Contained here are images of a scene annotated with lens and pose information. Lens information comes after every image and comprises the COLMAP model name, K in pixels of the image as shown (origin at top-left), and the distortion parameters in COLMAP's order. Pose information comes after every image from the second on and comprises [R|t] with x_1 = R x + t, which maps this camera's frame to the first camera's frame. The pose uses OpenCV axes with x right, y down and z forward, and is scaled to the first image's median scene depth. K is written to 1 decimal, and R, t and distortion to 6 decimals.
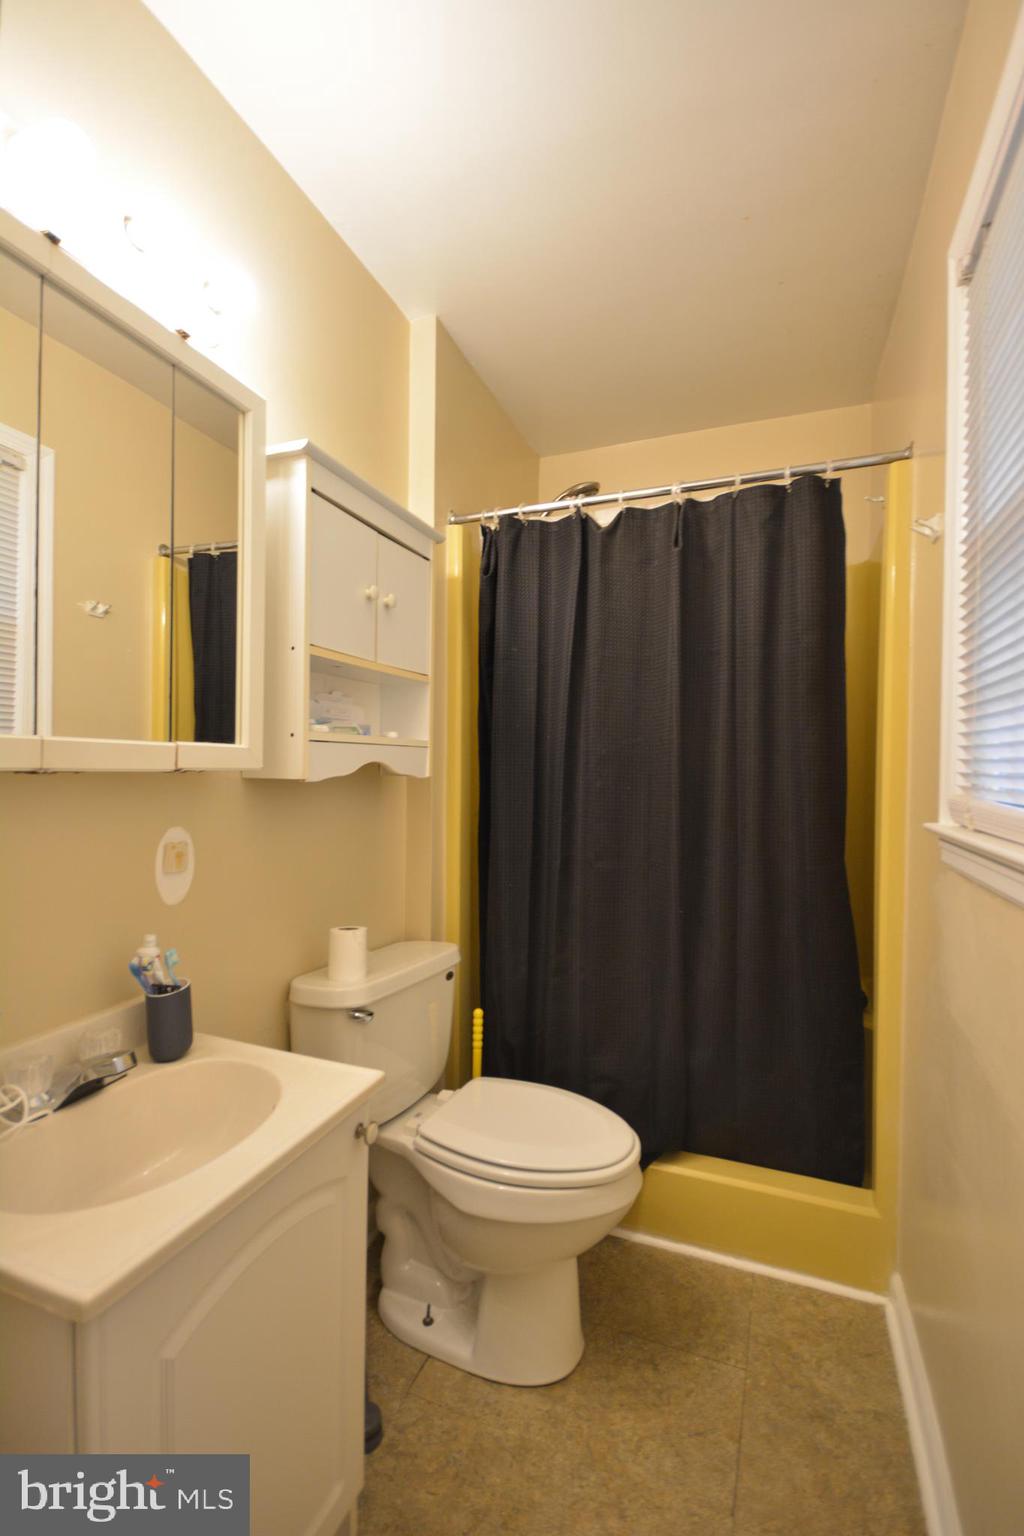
lens RADIAL K [[672.6, 0, 512.0], [0, 672.6, 768.0], [0, 0, 1]] dist [0.001494, -0.008541]
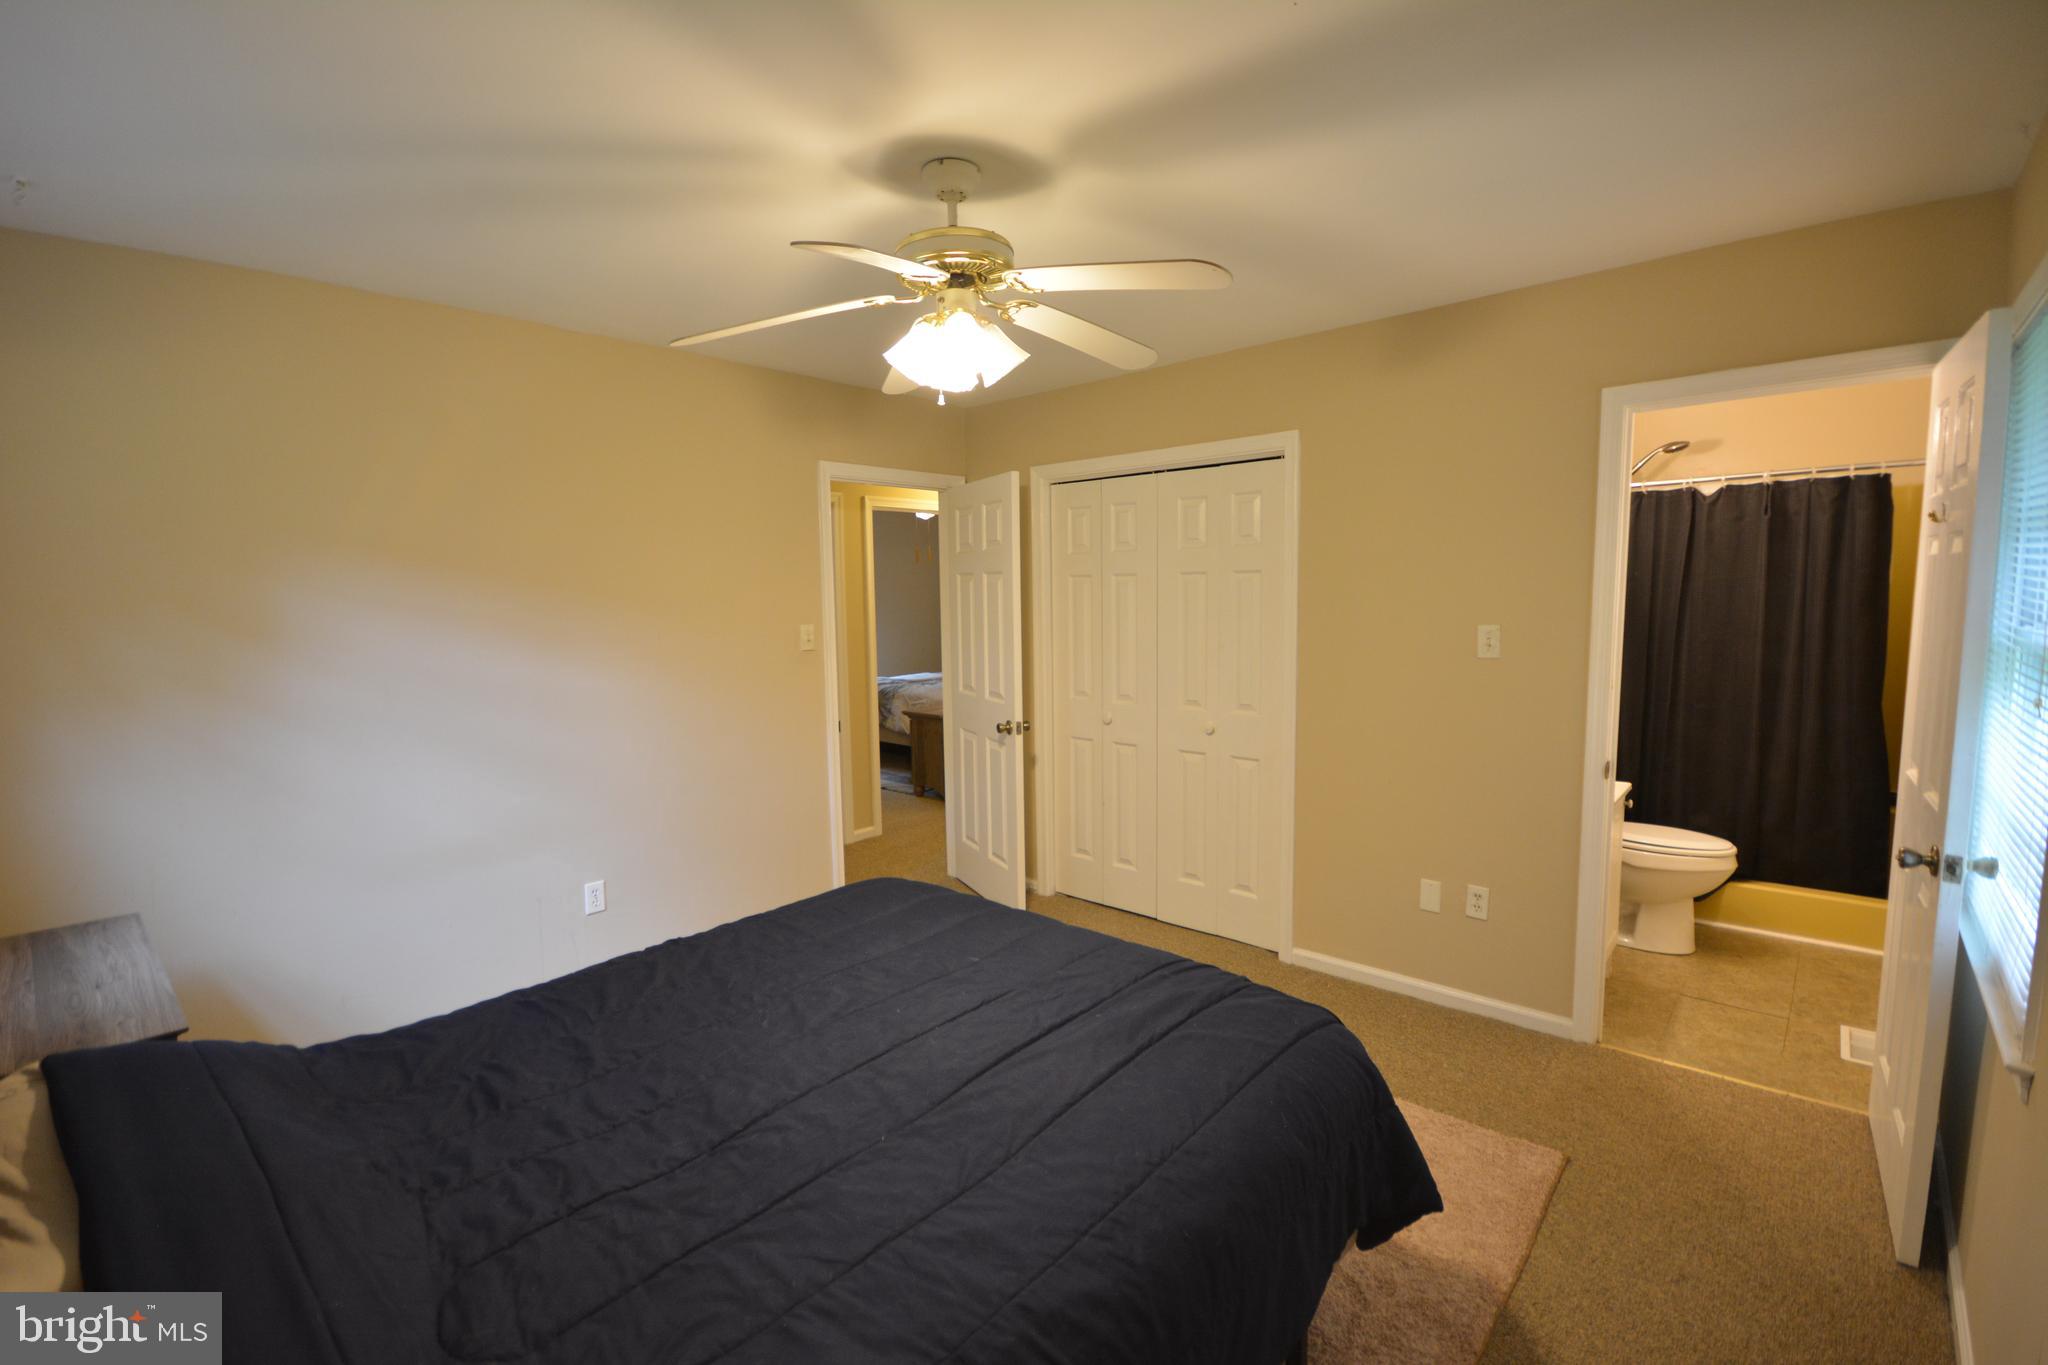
lens RADIAL K [[896.8, 0, 1024.0], [0, 896.8, 682.5], [0, 0, 1]] dist [0.001494, -0.008541]
pose [[0.936573, 0.009533, -0.350343, -0.684780], [0.022849, 0.995842, 0.088180, -0.153642], [0.349727, -0.090592, 0.932461, -1.706694]]
